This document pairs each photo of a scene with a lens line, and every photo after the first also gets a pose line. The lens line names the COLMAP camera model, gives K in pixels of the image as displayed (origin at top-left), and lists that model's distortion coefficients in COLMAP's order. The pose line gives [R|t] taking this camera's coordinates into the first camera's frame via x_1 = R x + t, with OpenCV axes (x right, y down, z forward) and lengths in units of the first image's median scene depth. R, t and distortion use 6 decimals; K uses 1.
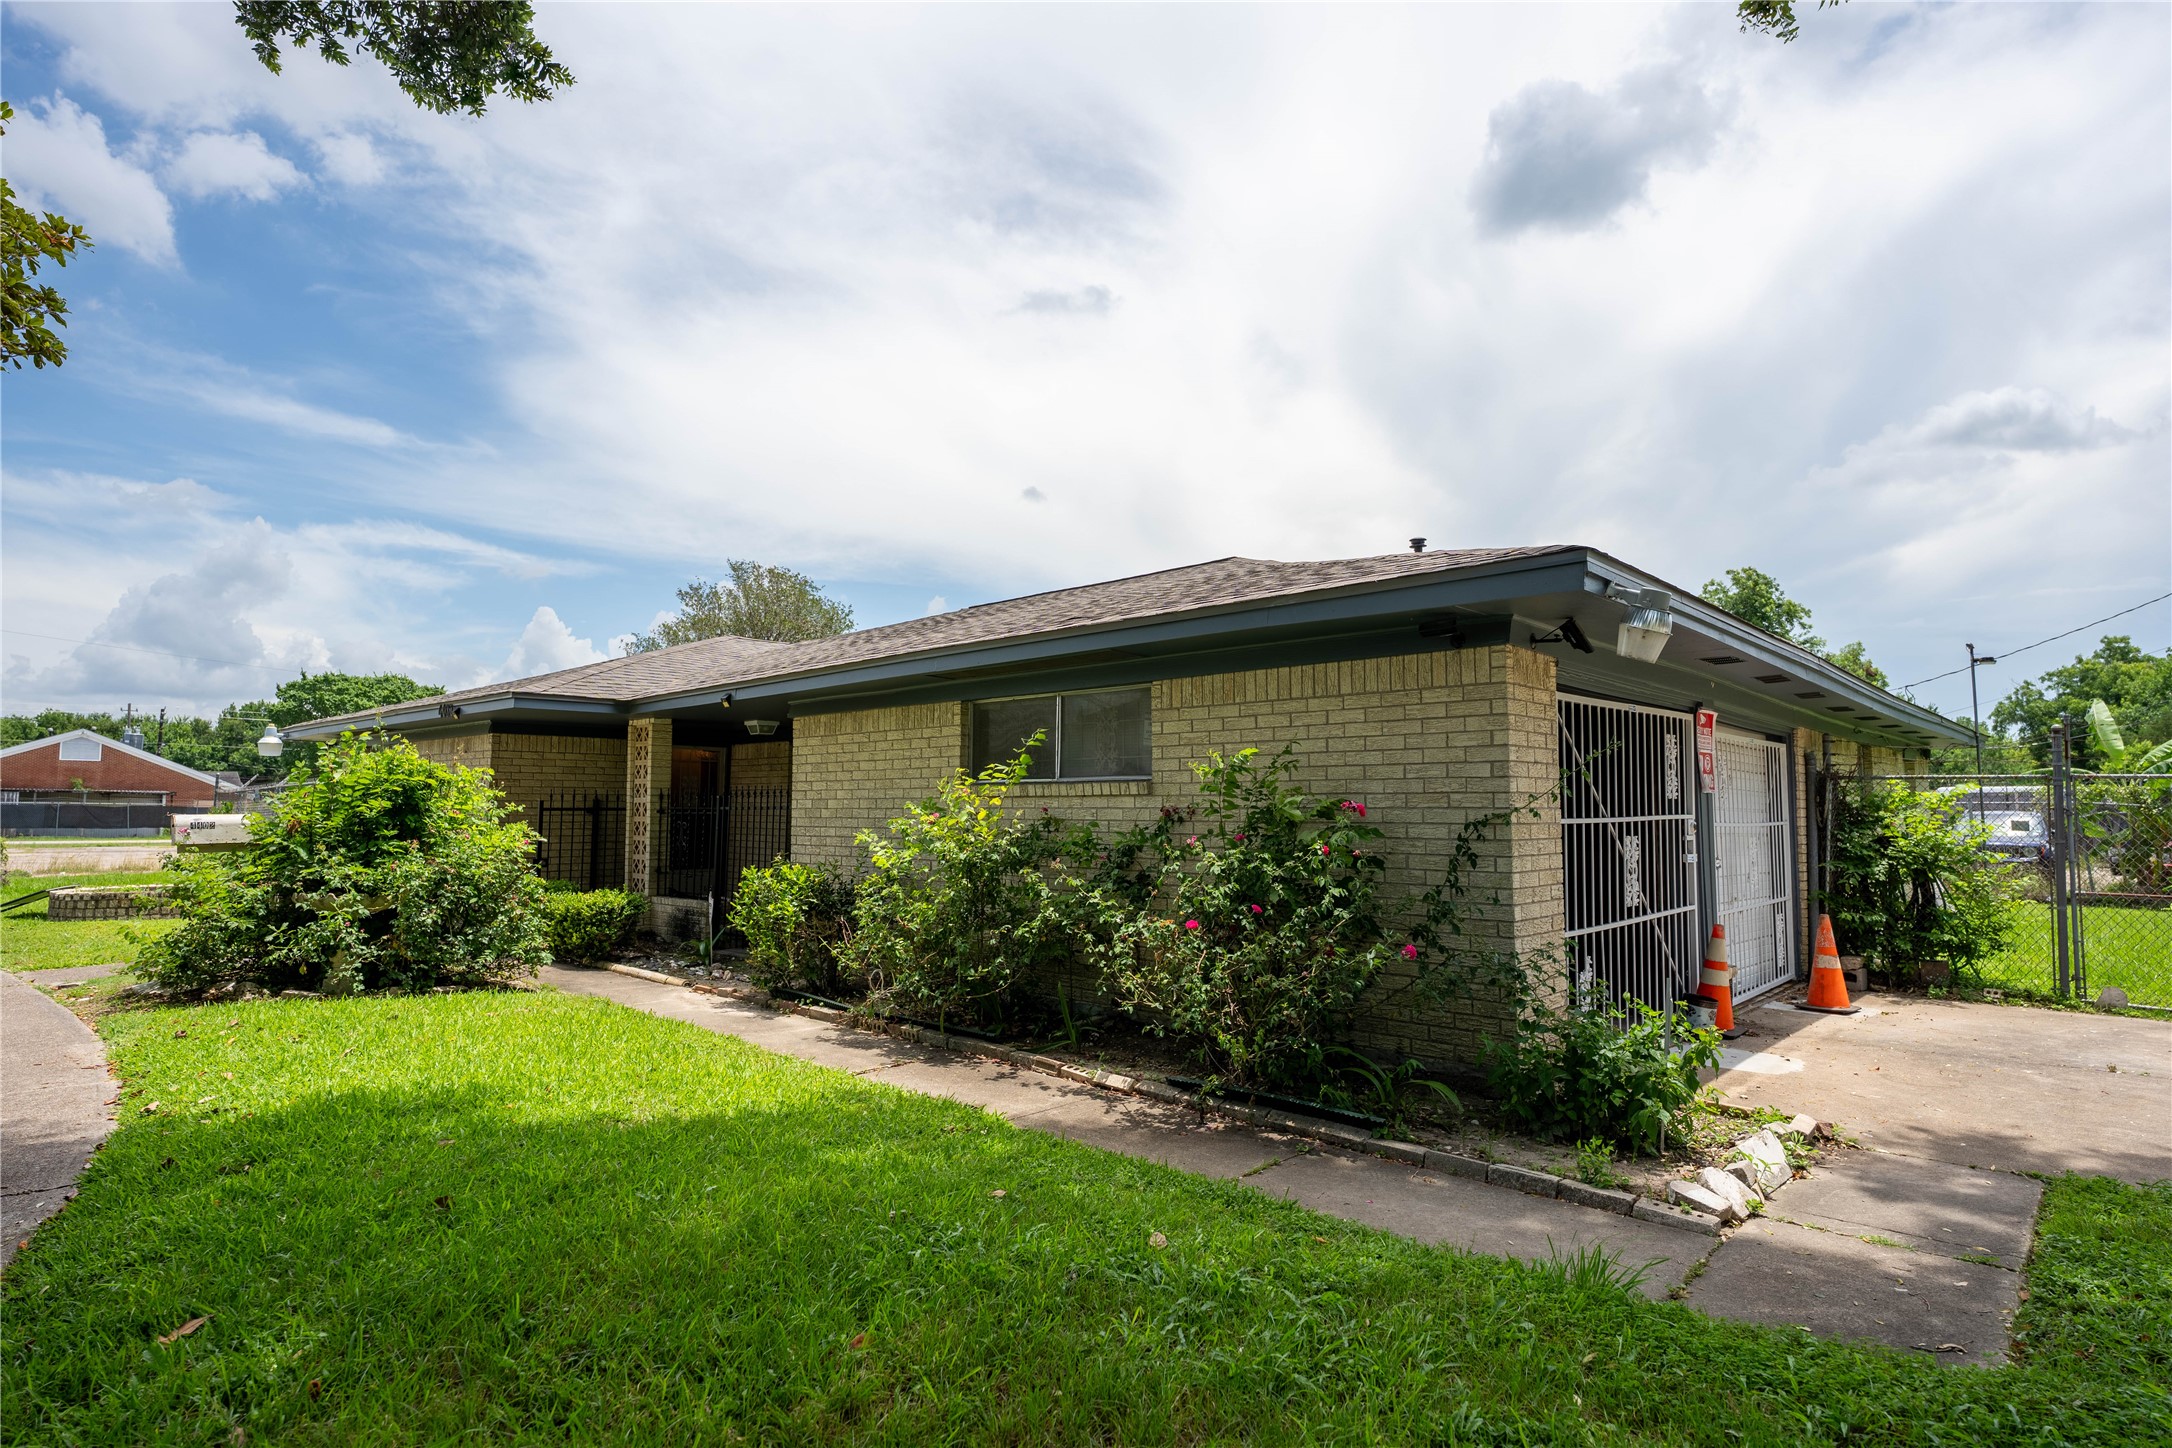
lens RADIAL K [[1117.4, 0, 1099.2], [0, 1117.4, 740.4], [0, 0, 1]] dist [0.006003, 0.000721]
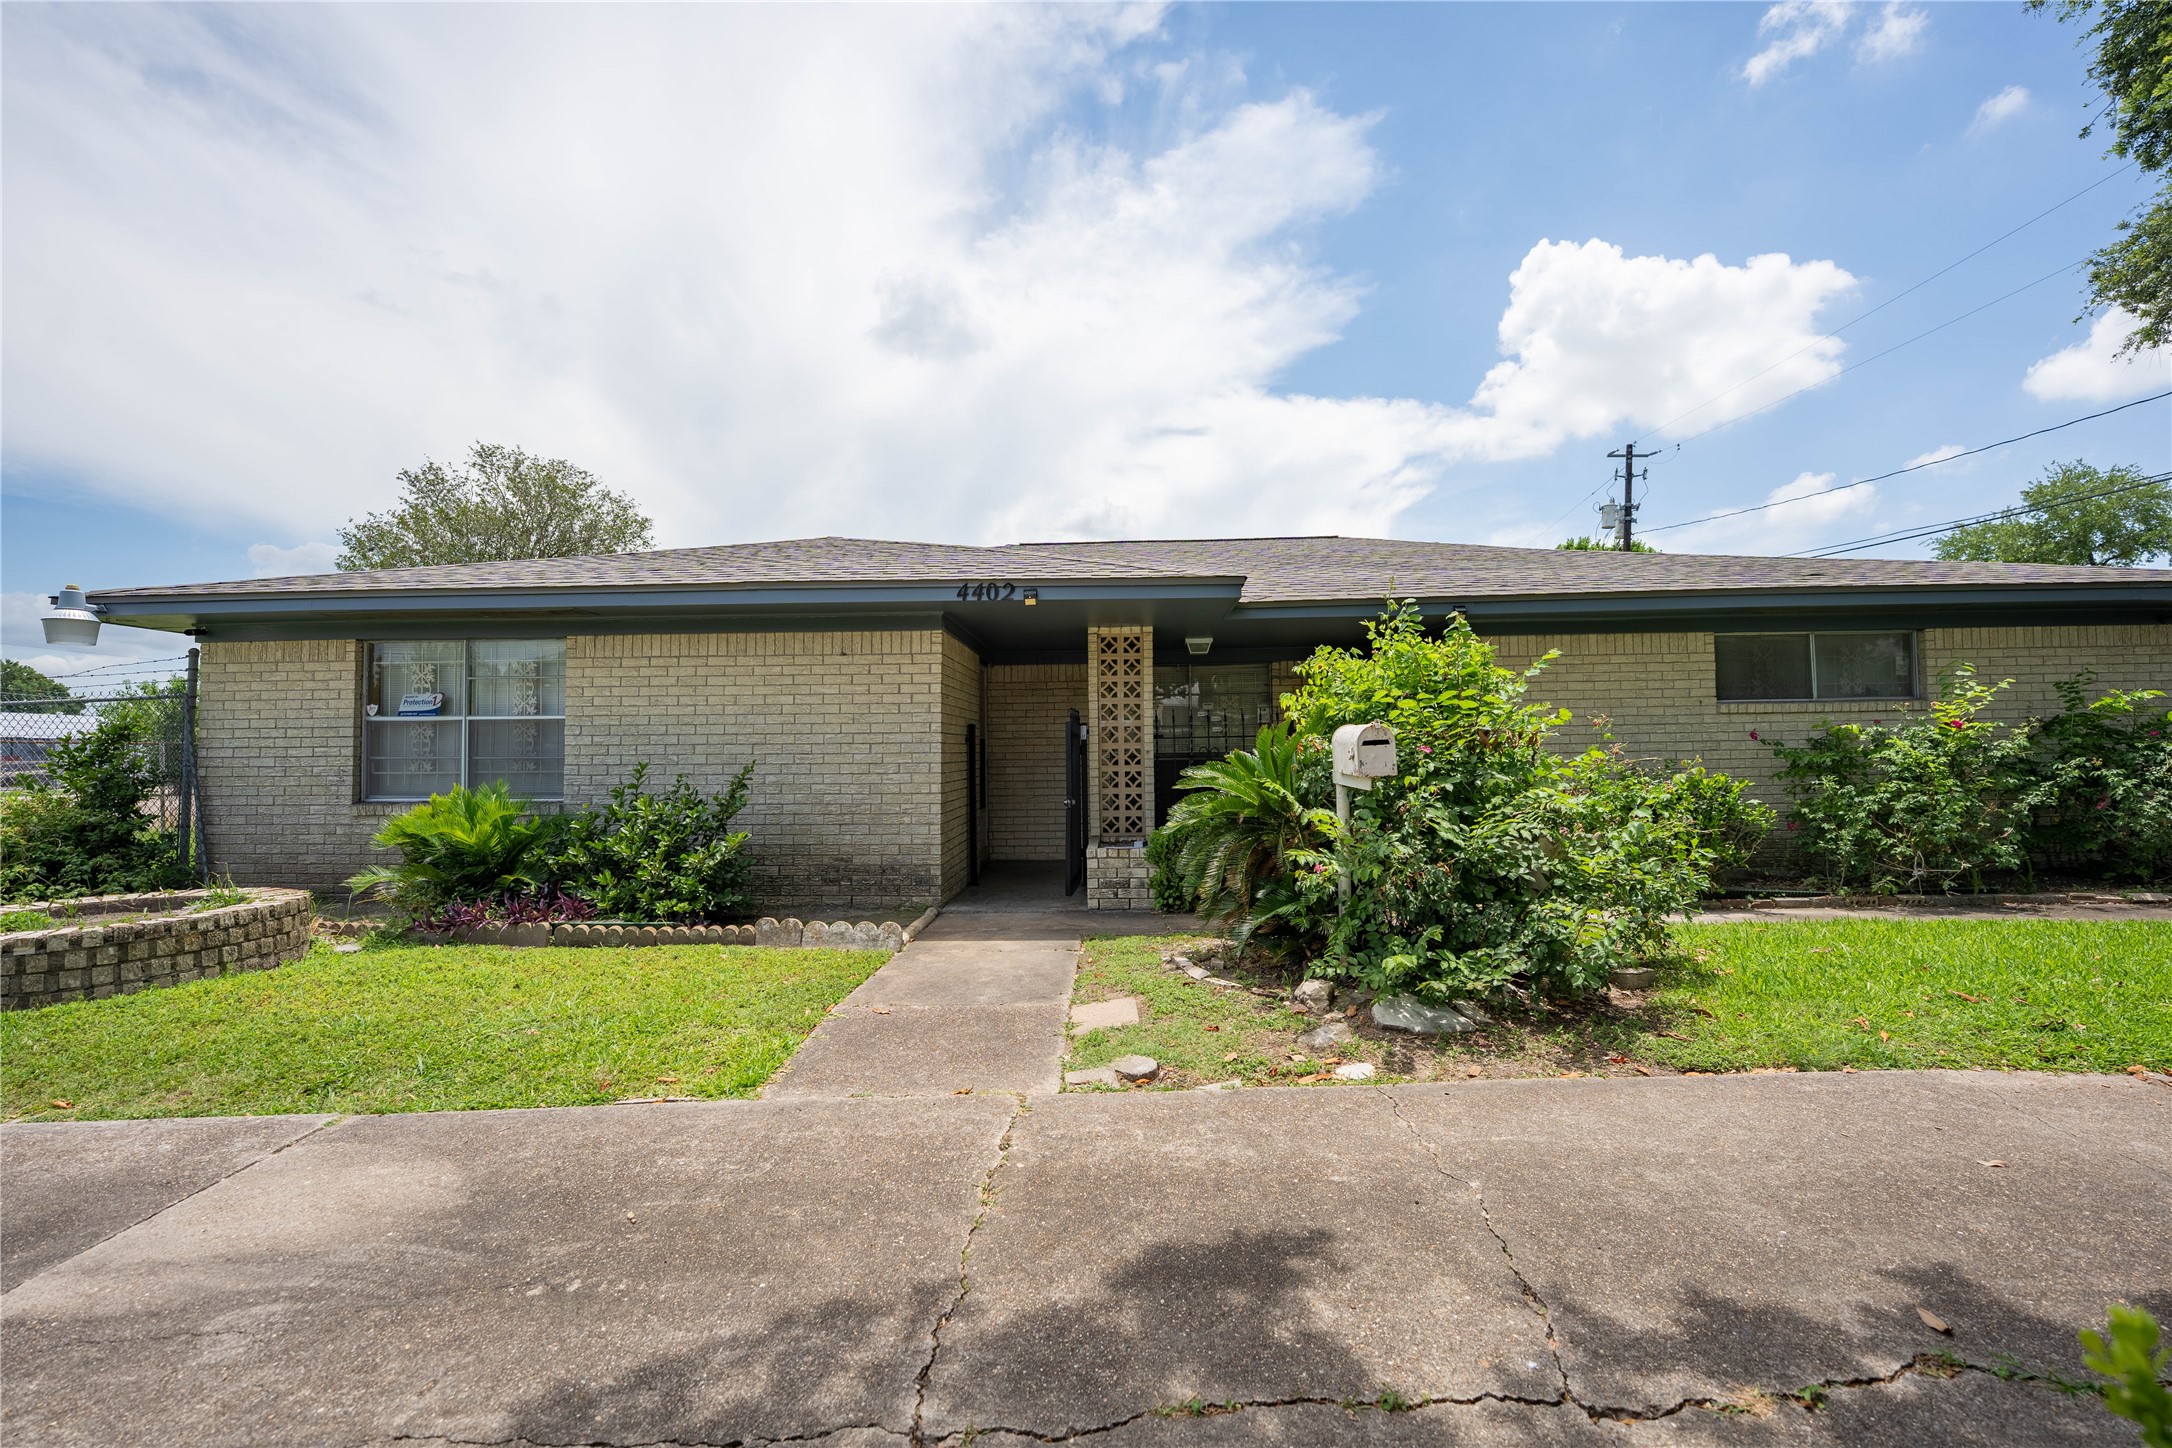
lens RADIAL K [[881.8, 0, 1083.3], [0, 881.8, 728.9], [0, 0, 1]] dist [0.004405, 0.000396]
pose [[0.734651, 0.008473, 0.678392, -1.262467], [-0.025444, 0.999563, 0.015070, 0.070308], [-0.677968, -0.028332, 0.734545, 0.759602]]
